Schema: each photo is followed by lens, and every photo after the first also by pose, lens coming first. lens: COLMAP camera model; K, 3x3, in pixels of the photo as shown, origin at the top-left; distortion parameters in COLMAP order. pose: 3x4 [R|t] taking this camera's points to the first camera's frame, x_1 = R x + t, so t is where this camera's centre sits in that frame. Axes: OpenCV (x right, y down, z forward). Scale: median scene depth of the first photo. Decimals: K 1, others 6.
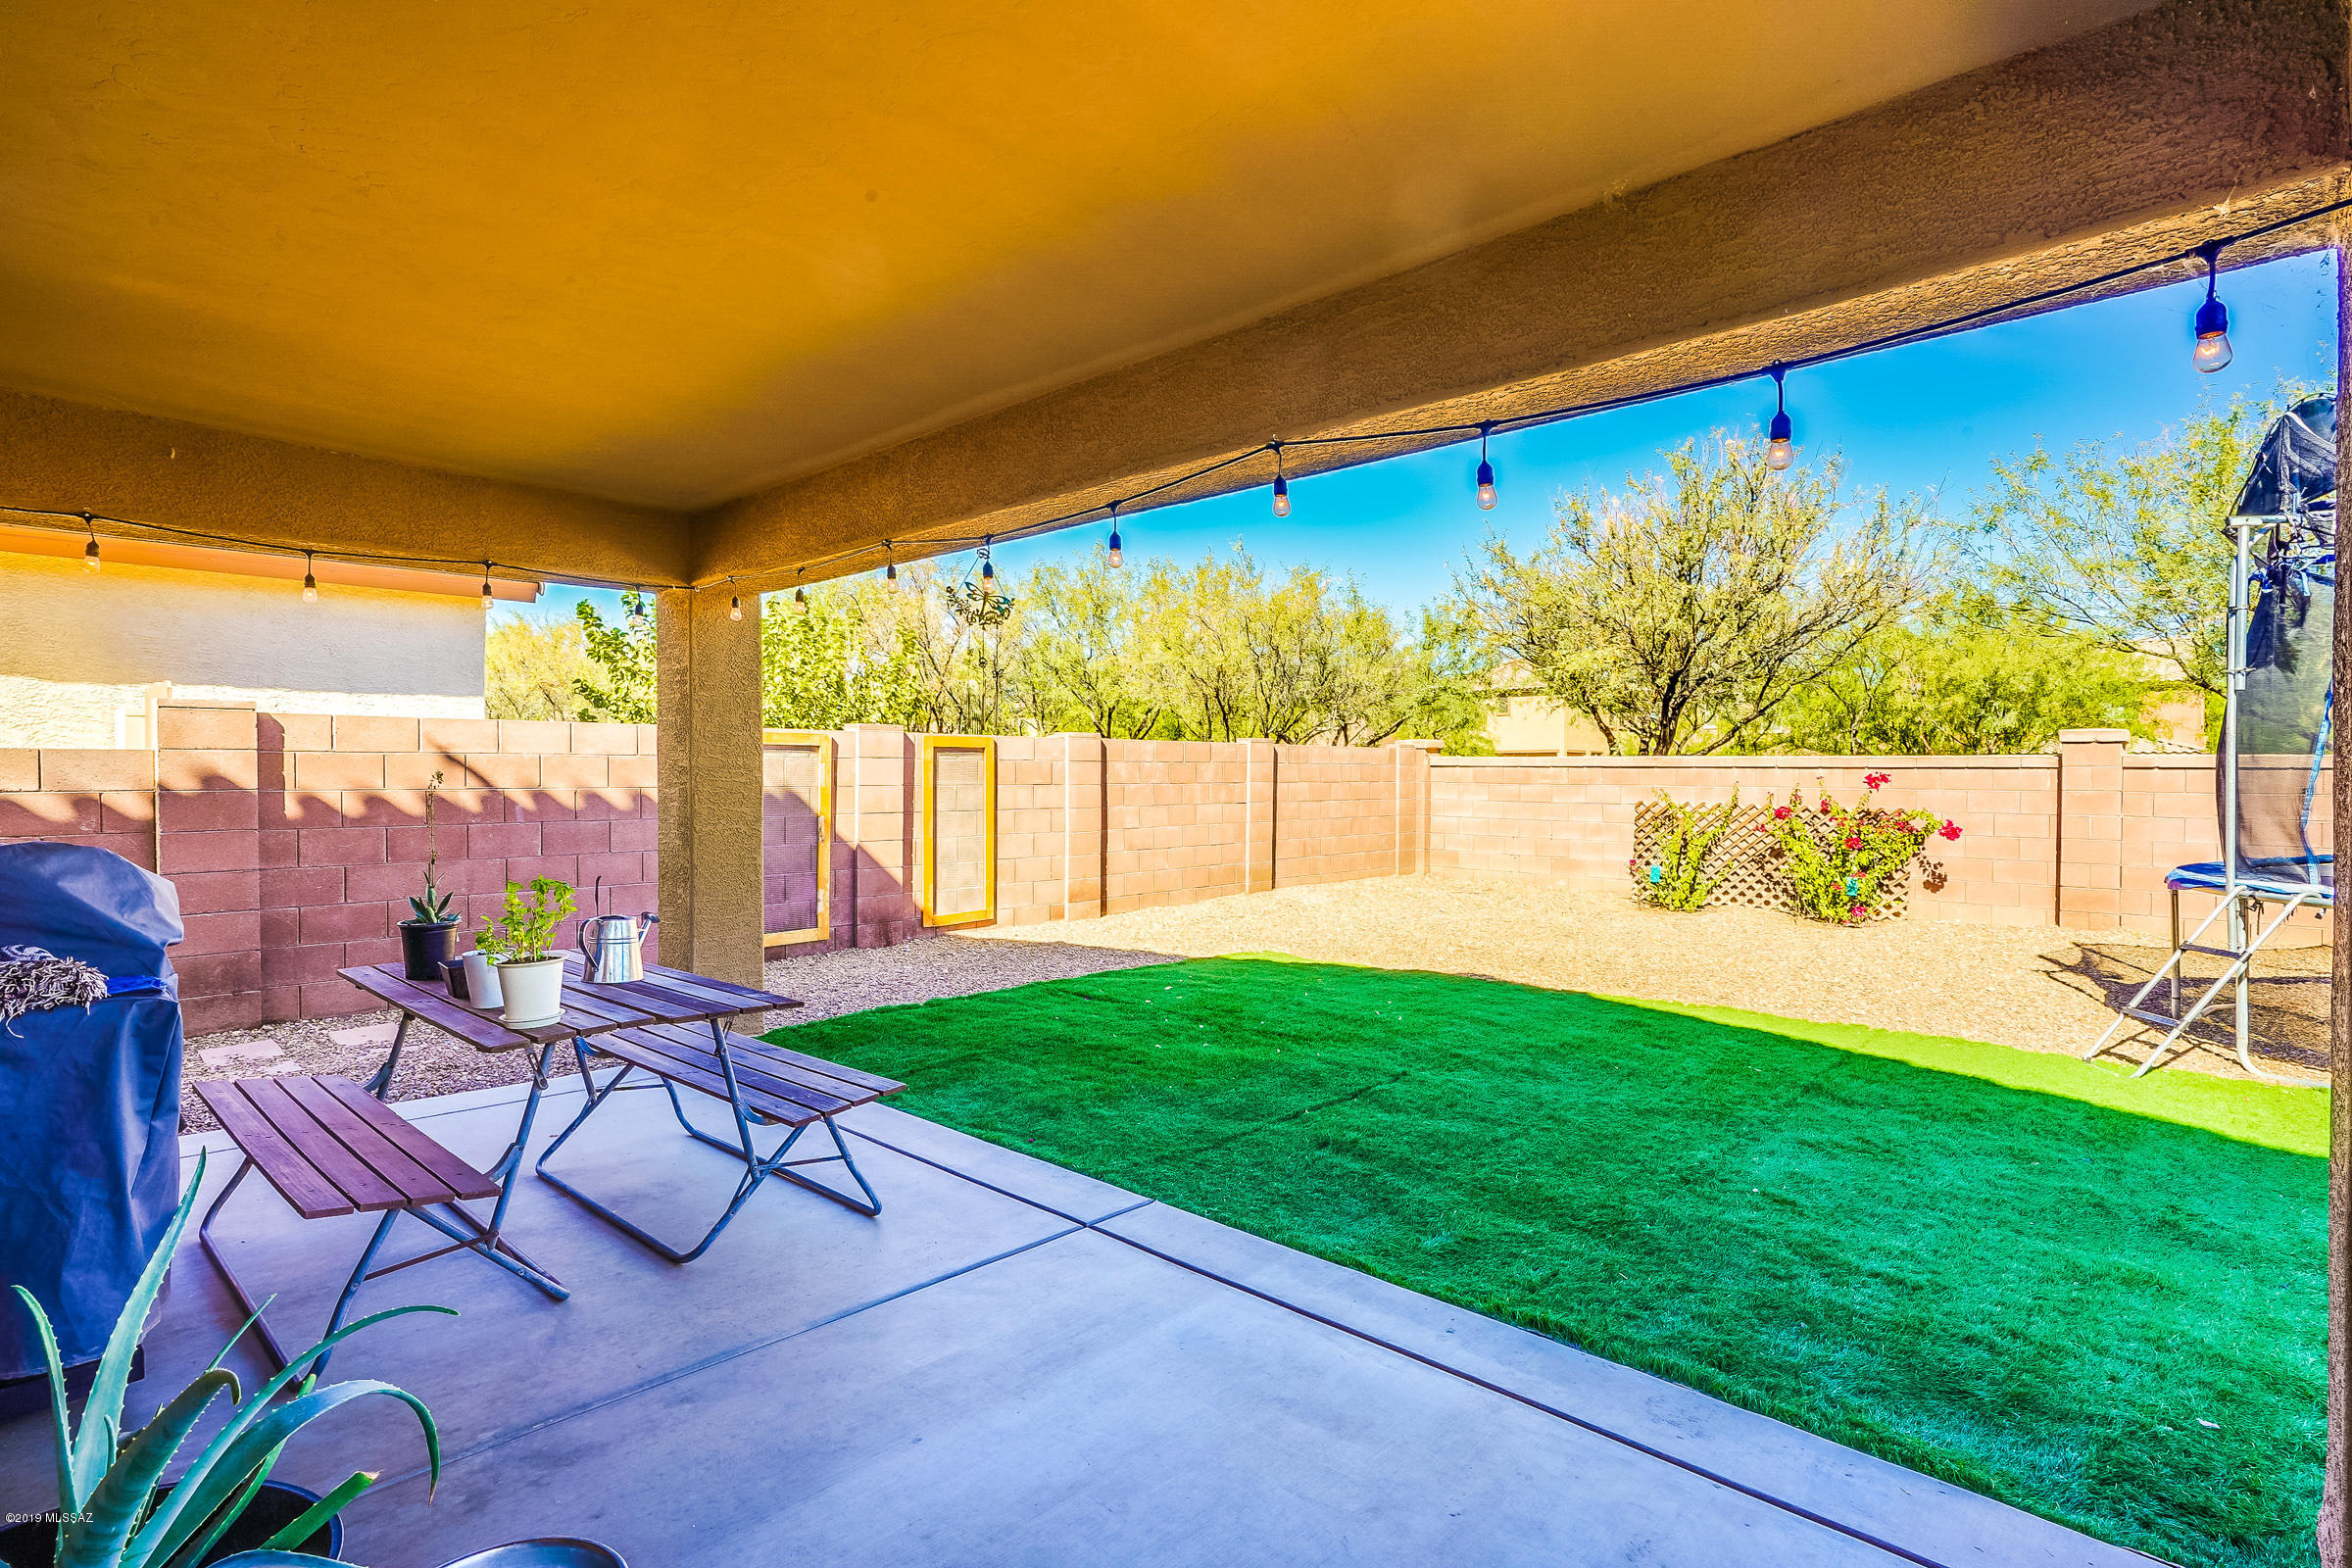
lens RADIAL K [[1174.3, 0, 1159.2], [0, 1174.3, 780.6], [0, 0, 1]] dist [0.002096, 0.000713]
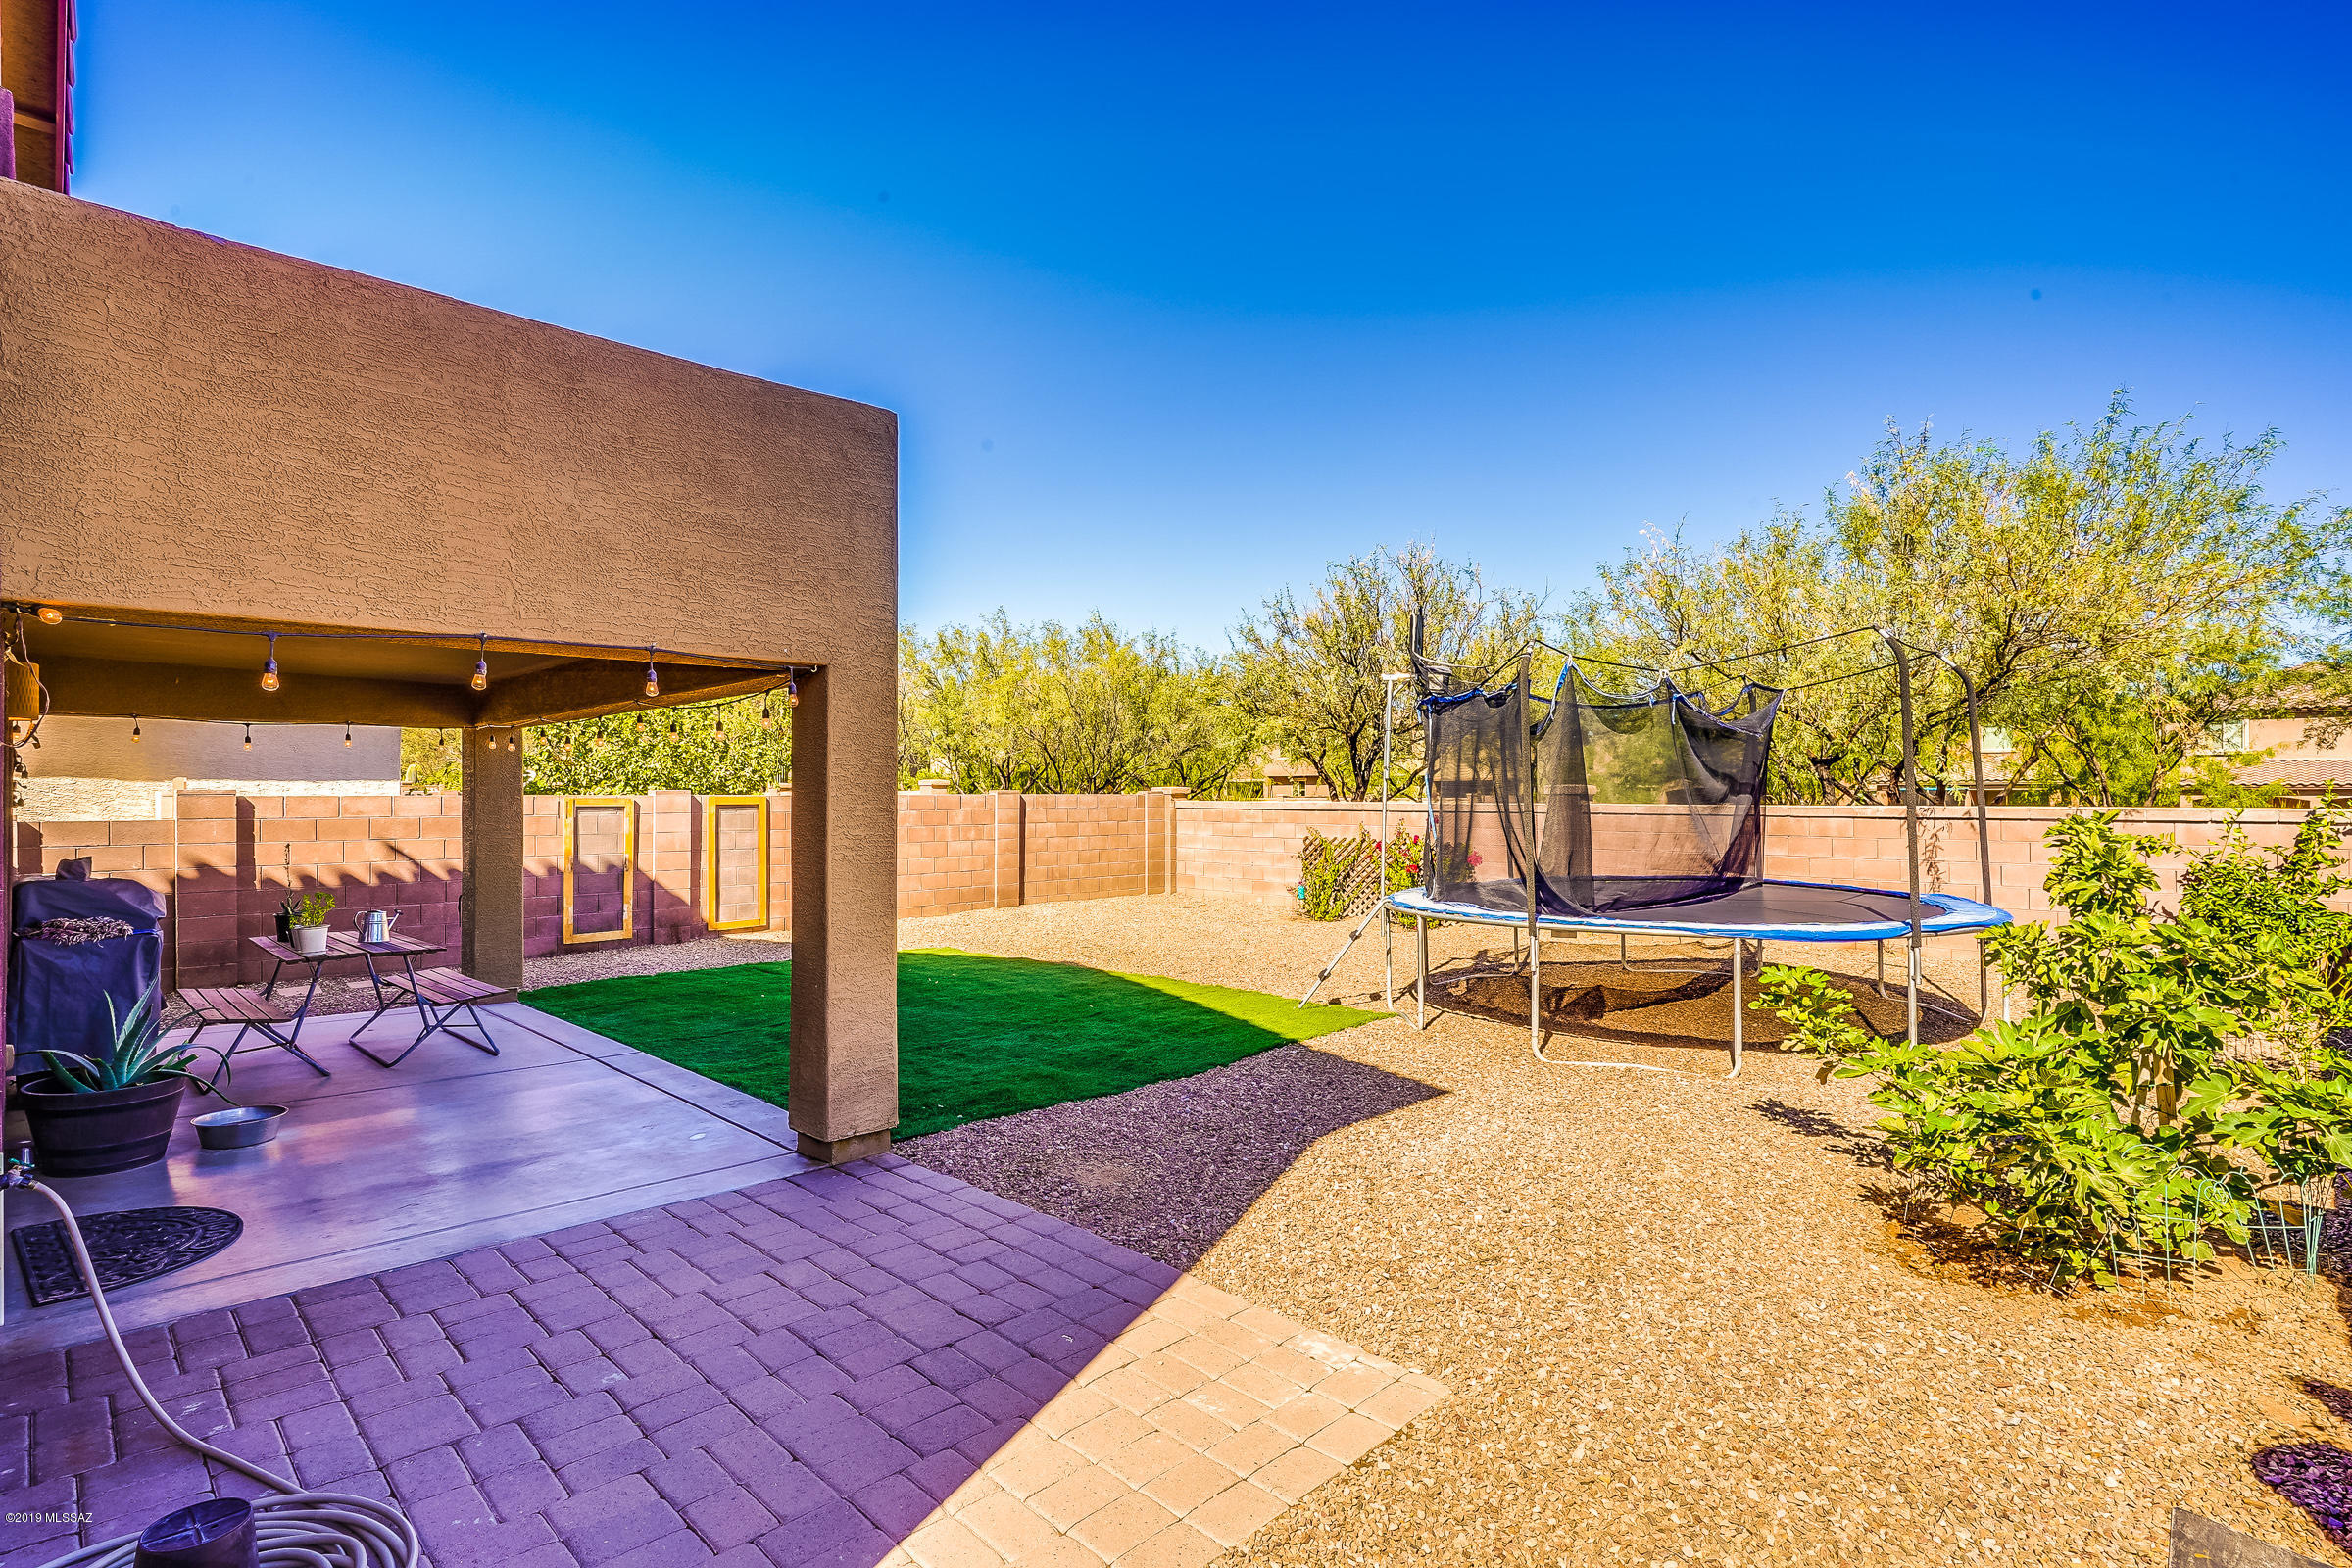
lens RADIAL K [[1174.3, 0, 1159.2], [0, 1174.3, 780.6], [0, 0, 1]] dist [0.002096, 0.000713]
pose [[0.999388, -0.006688, -0.034344, 0.400866], [0.006021, 0.999792, -0.019483, -0.027149], [0.034468, 0.019264, 0.999220, -0.418878]]
